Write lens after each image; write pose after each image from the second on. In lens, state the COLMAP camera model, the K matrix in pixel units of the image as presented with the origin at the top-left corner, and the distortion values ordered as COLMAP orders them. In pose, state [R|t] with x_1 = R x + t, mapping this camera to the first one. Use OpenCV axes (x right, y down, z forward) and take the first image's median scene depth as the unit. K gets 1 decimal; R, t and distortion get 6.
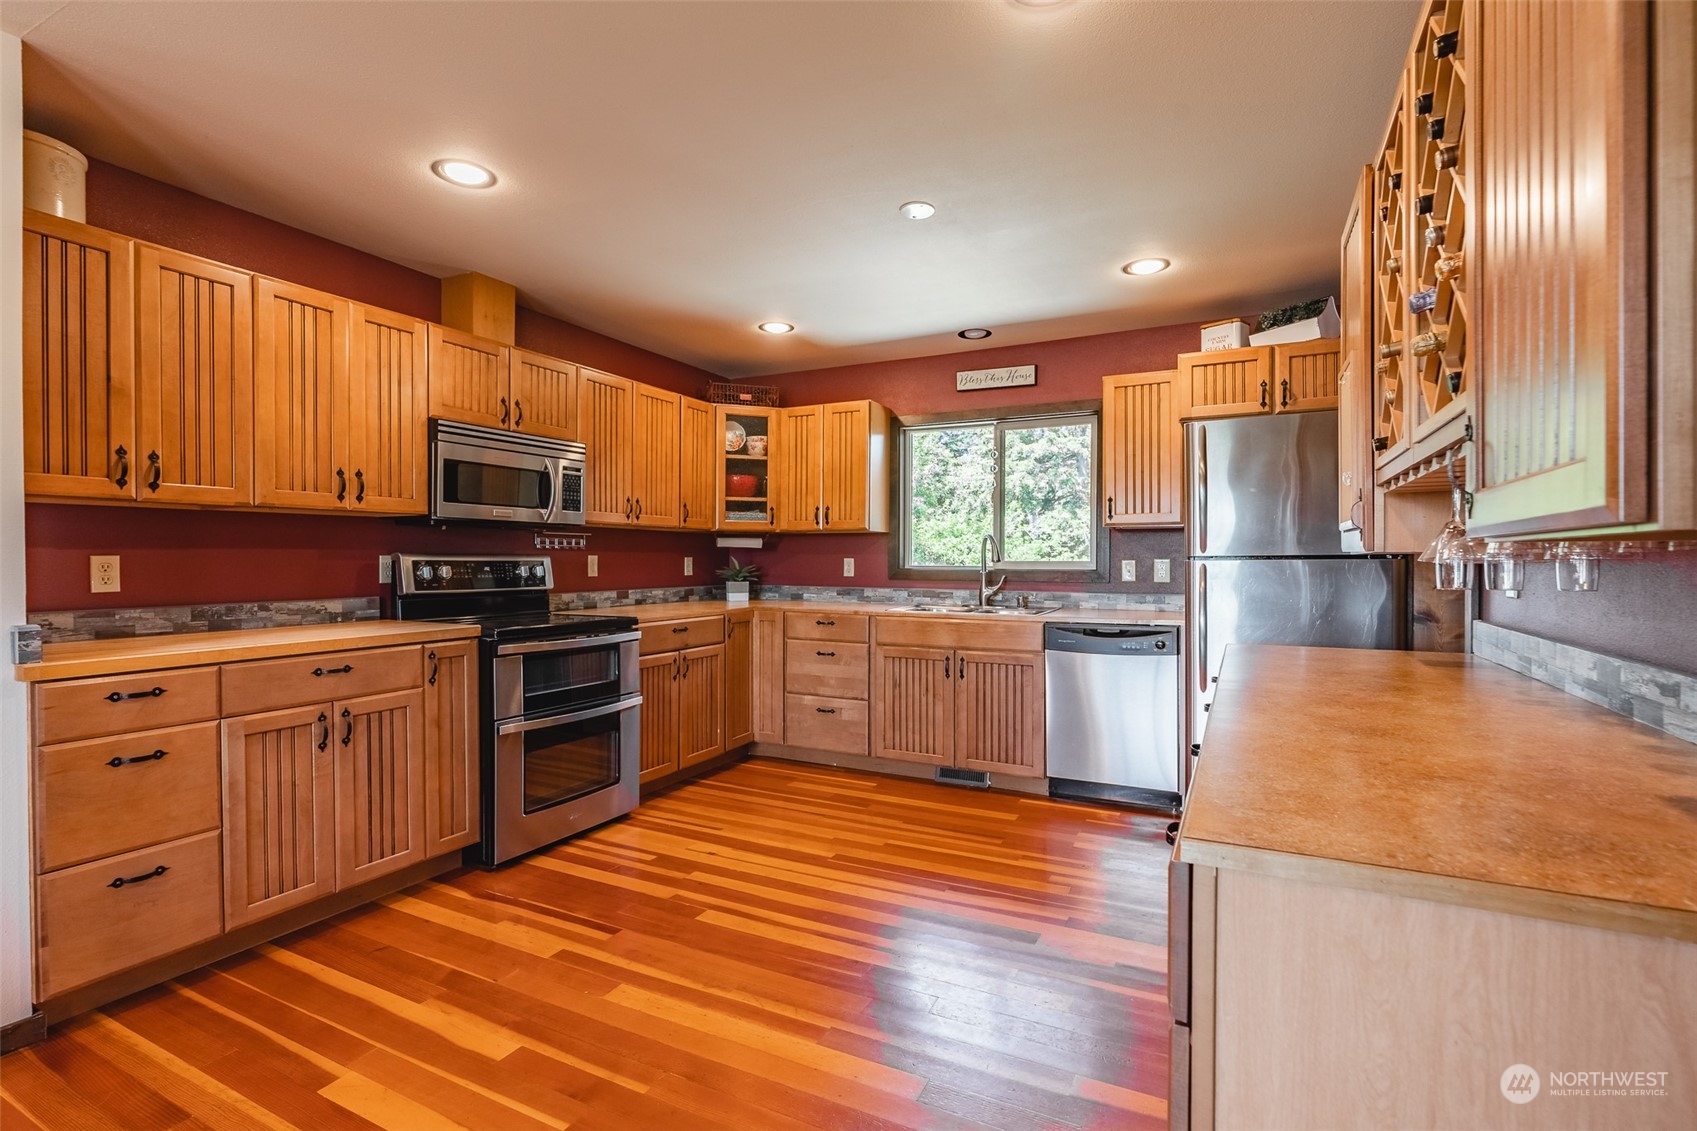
lens RADIAL K [[775.4, 0, 857.8], [0, 775.4, 562.5], [0, 0, 1]] dist [-0.006384, 0.000267]
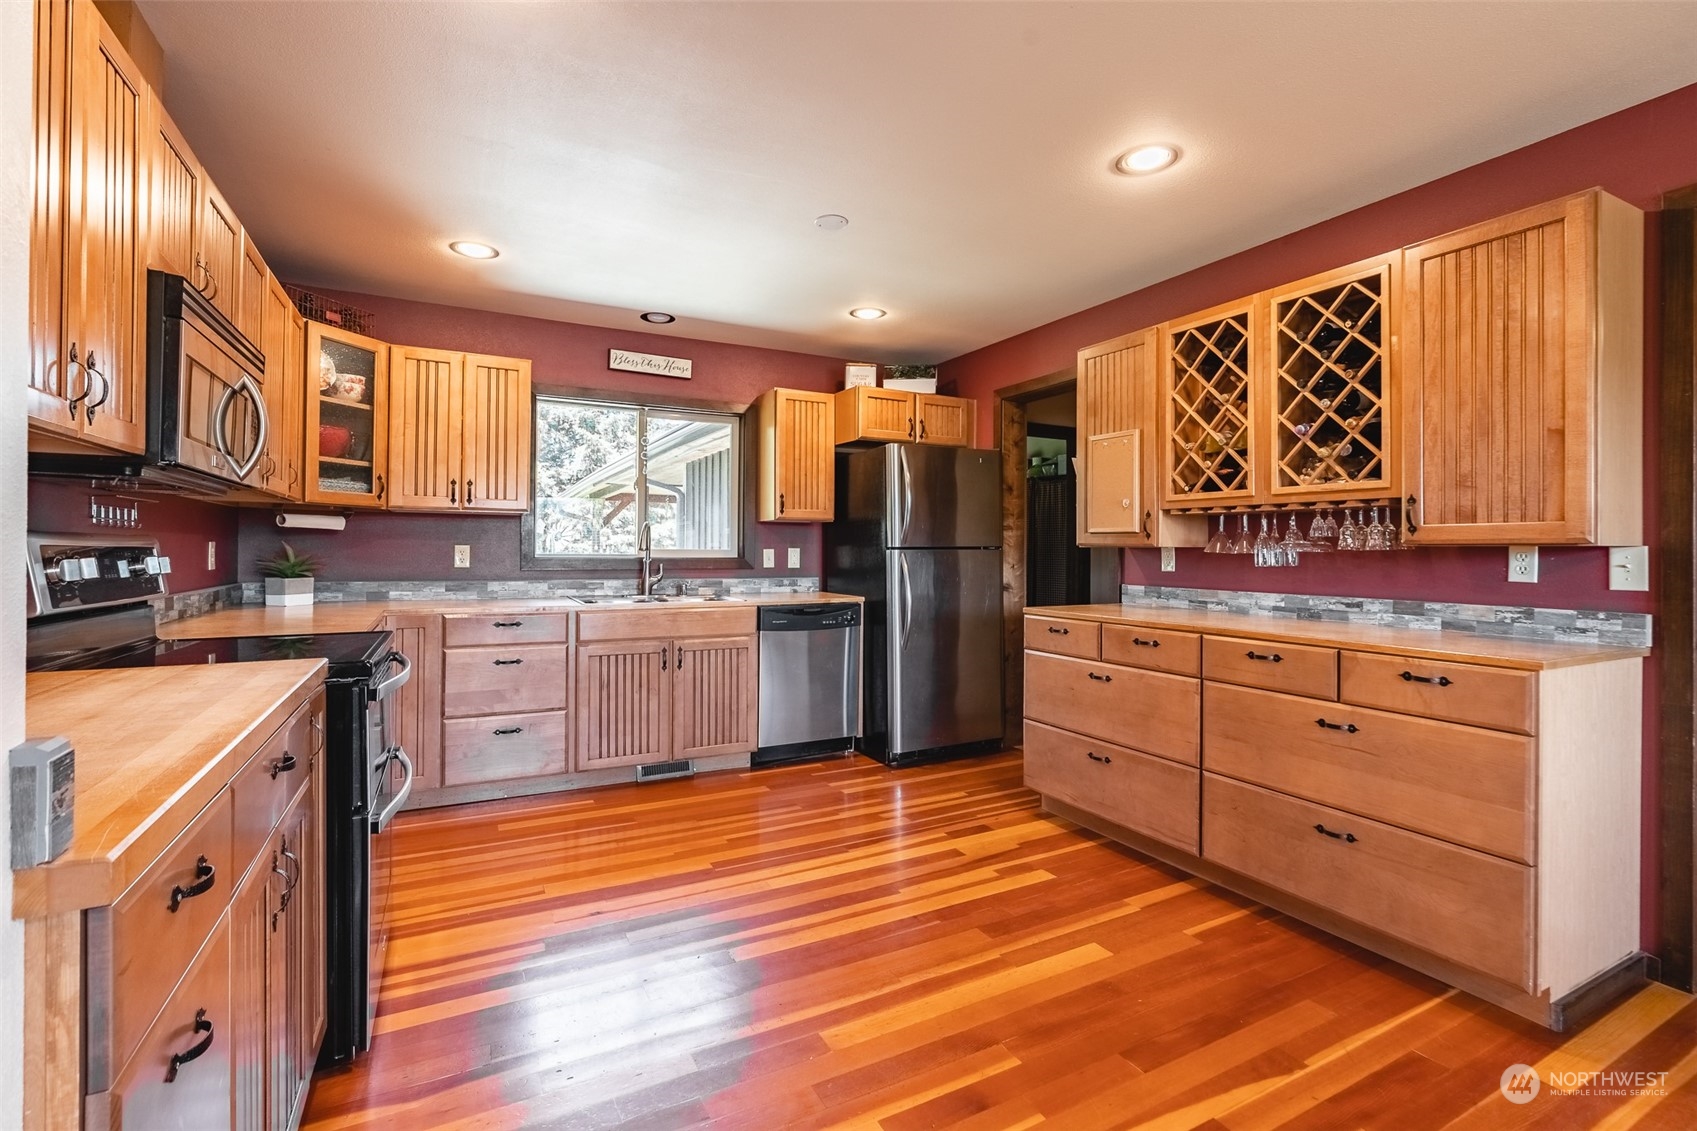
lens RADIAL K [[773.3, 0, 854.4], [0, 773.3, 547.8], [0, 0, 1]] dist [-0.002576, 0.000527]
pose [[0.580197, 0.004240, 0.814465, -0.527195], [-0.002528, 0.999991, -0.003405, -0.001430], [-0.814472, -0.000083, 0.580202, 0.242435]]
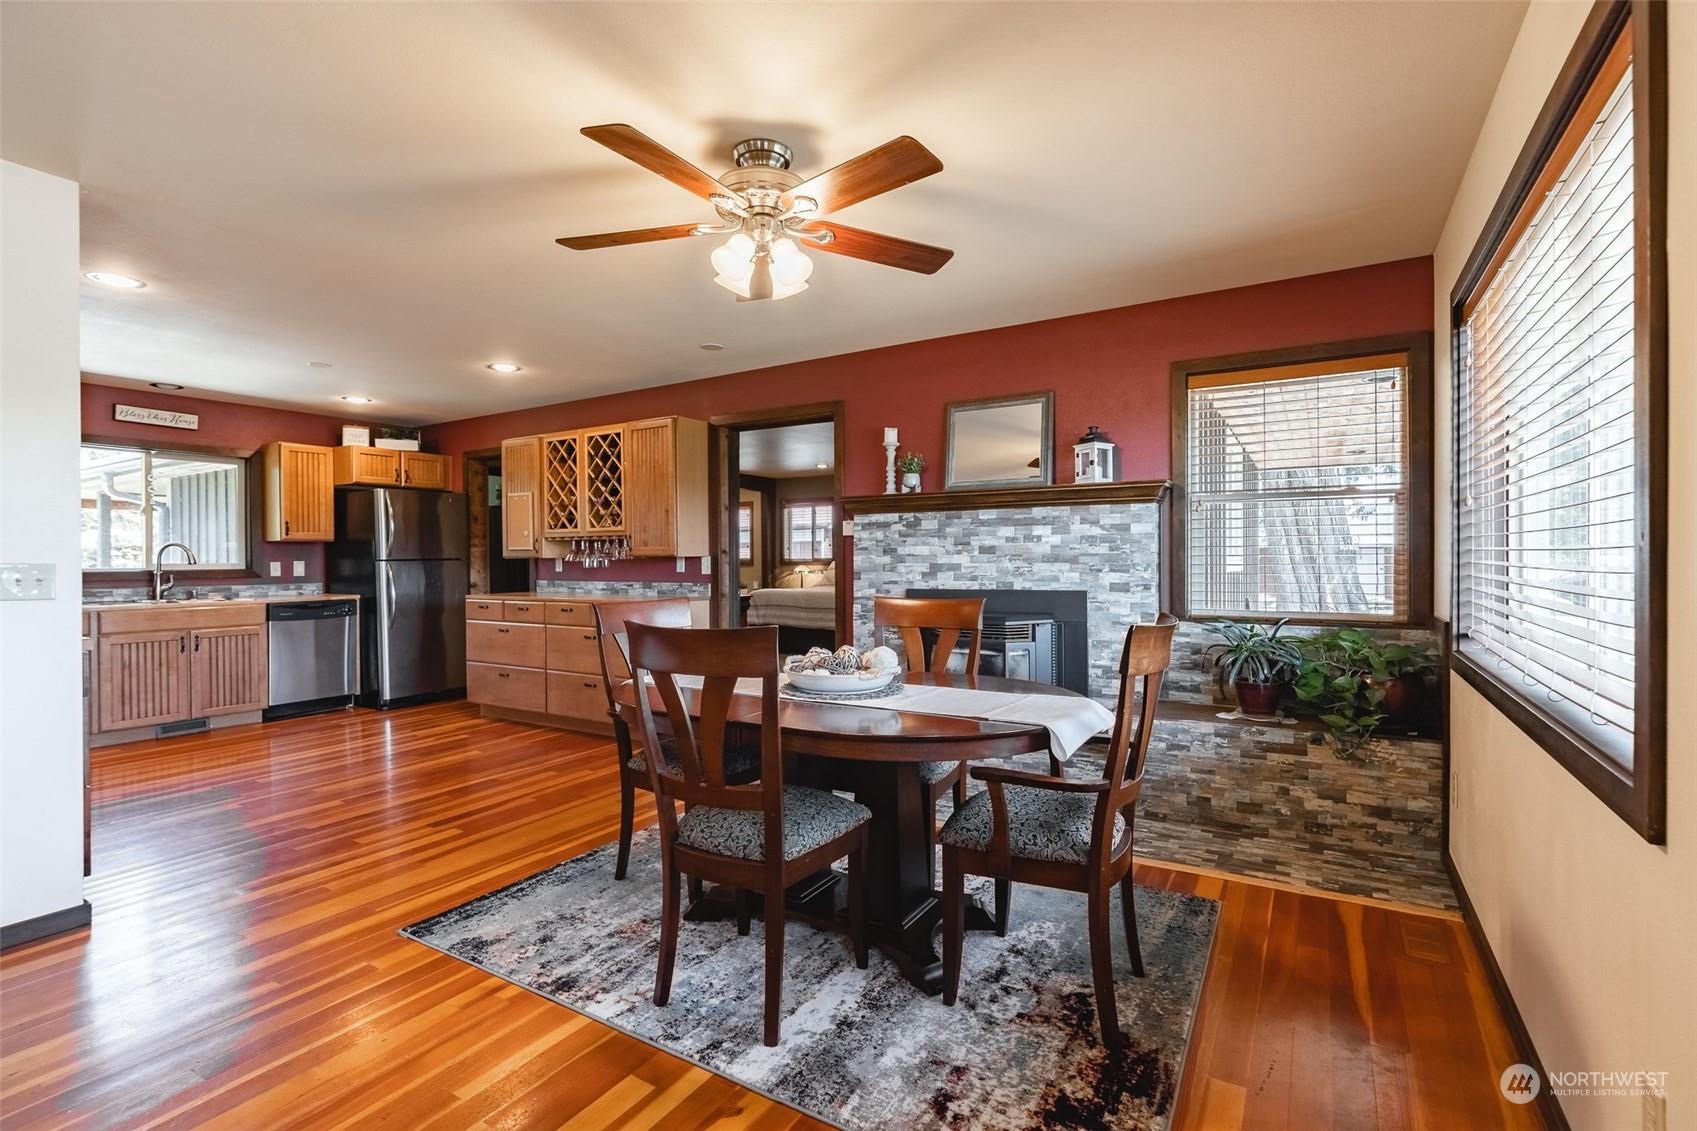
lens RADIAL K [[775.4, 0, 857.8], [0, 775.4, 562.5], [0, 0, 1]] dist [-0.006384, 0.000267]
pose [[0.081418, -0.009603, 0.996634, -1.084475], [0.009955, 0.999912, 0.008821, -0.004415], [-0.996630, 0.009203, 0.081507, -0.251242]]
